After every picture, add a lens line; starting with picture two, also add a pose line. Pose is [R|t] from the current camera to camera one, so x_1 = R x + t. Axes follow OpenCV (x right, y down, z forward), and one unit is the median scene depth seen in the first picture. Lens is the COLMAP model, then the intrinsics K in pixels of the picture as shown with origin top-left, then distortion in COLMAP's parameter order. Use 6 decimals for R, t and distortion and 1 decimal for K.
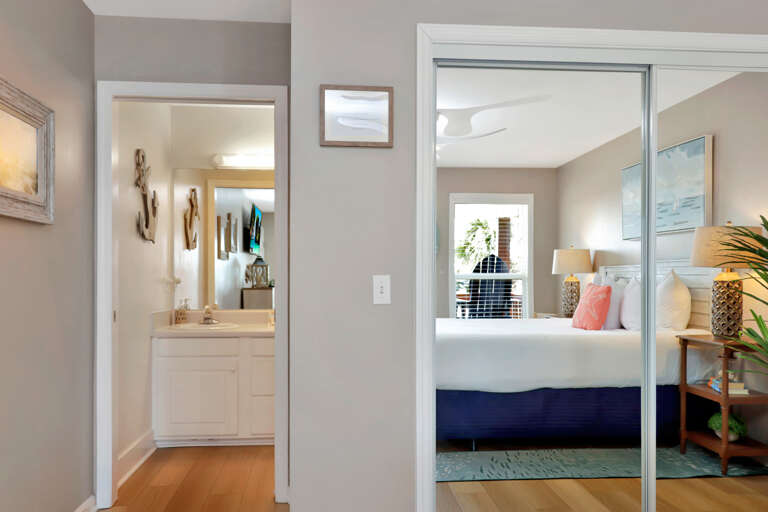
lens RADIAL K [[629.9, 0, 380.8], [0, 629.9, 290.9], [0, 0, 1]] dist [0.008344, -0.004713]
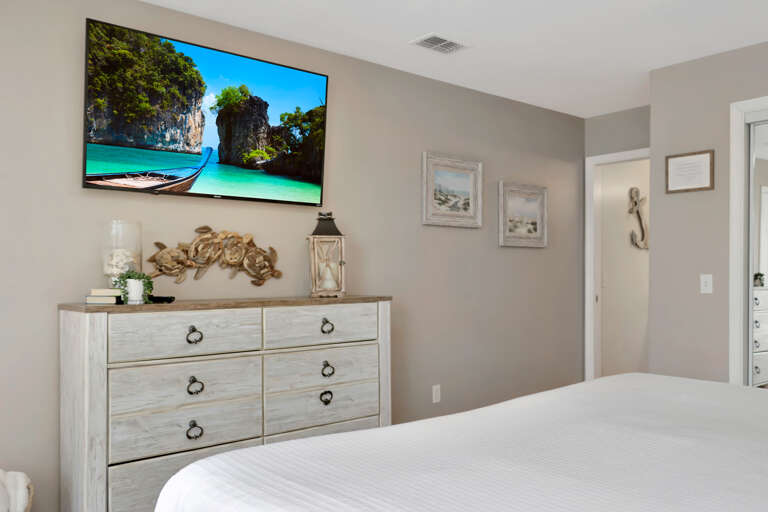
lens RADIAL K [[629.9, 0, 384.2], [0, 629.9, 258.8], [0, 0, 1]] dist [0.008344, -0.004713]
pose [[0.560645, -0.017837, -0.827864, 0.818146], [-0.017514, 0.999289, -0.033392, 0.001637], [0.827871, 0.033221, 0.559934, -0.483410]]
